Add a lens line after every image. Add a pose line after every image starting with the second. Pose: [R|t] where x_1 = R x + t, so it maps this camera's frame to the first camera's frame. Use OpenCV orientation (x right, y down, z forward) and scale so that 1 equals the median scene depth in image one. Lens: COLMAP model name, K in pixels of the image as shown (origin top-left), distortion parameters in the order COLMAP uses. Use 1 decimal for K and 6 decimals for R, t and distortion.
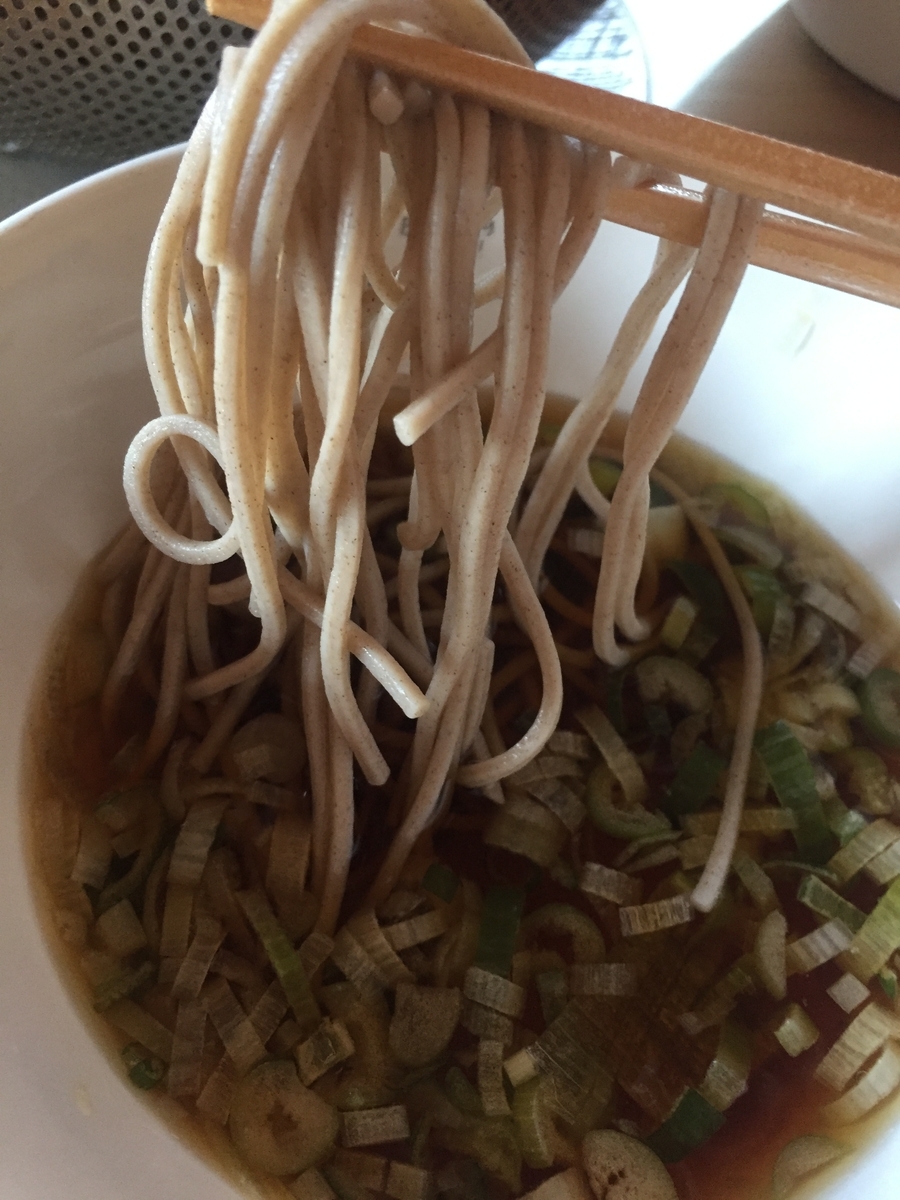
lens RADIAL K [[1006.4, 0, 450.0], [0, 1006.4, 600.0], [0, 0, 1]] dist [0.000427, -0.105917]
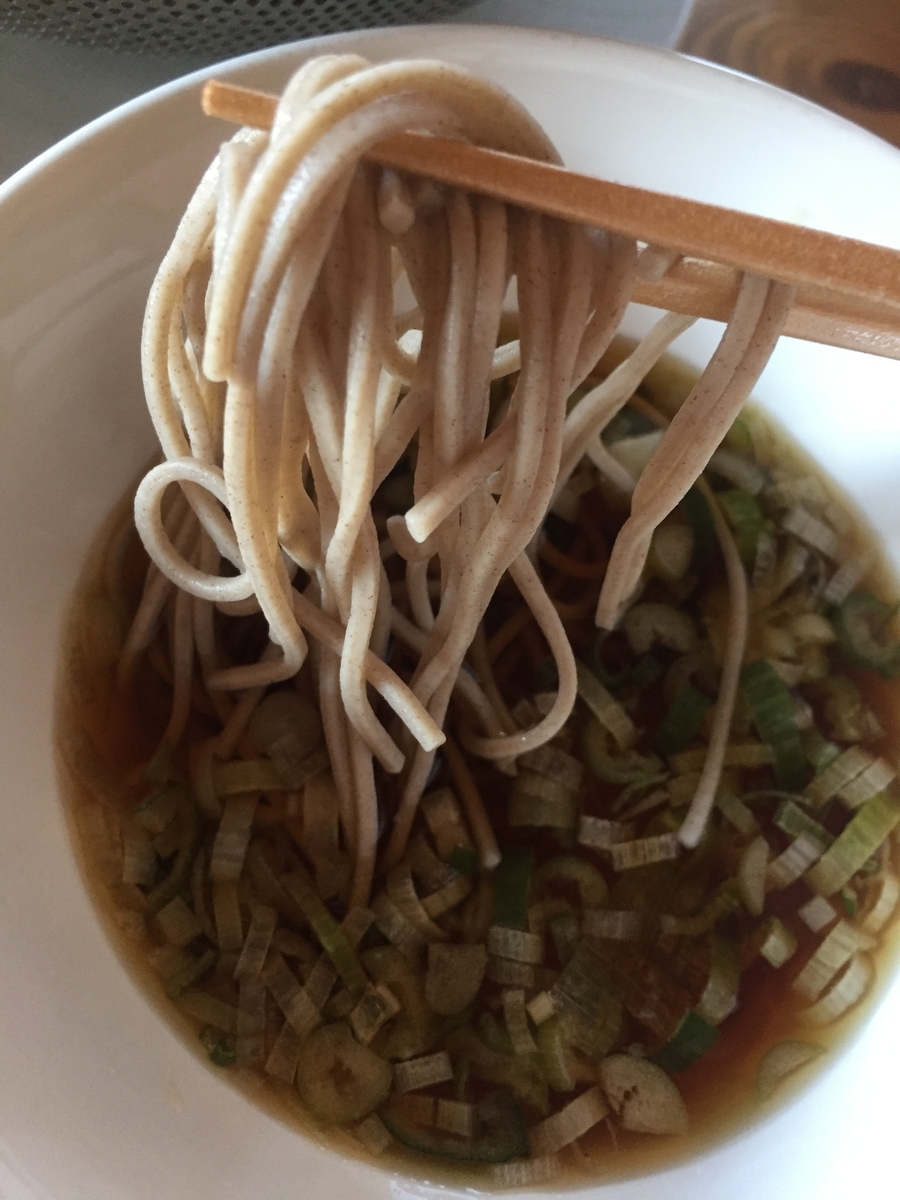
lens RADIAL K [[1020.1, 0, 416.3], [0, 1020.1, 600.2], [0, 0, 1]] dist [-0.055214, -0.001738]
pose [[0.997359, -0.068220, 0.024932, -0.068753], [0.059173, 0.962219, 0.265767, -0.295204], [-0.042121, -0.263590, 0.963715, 0.007774]]
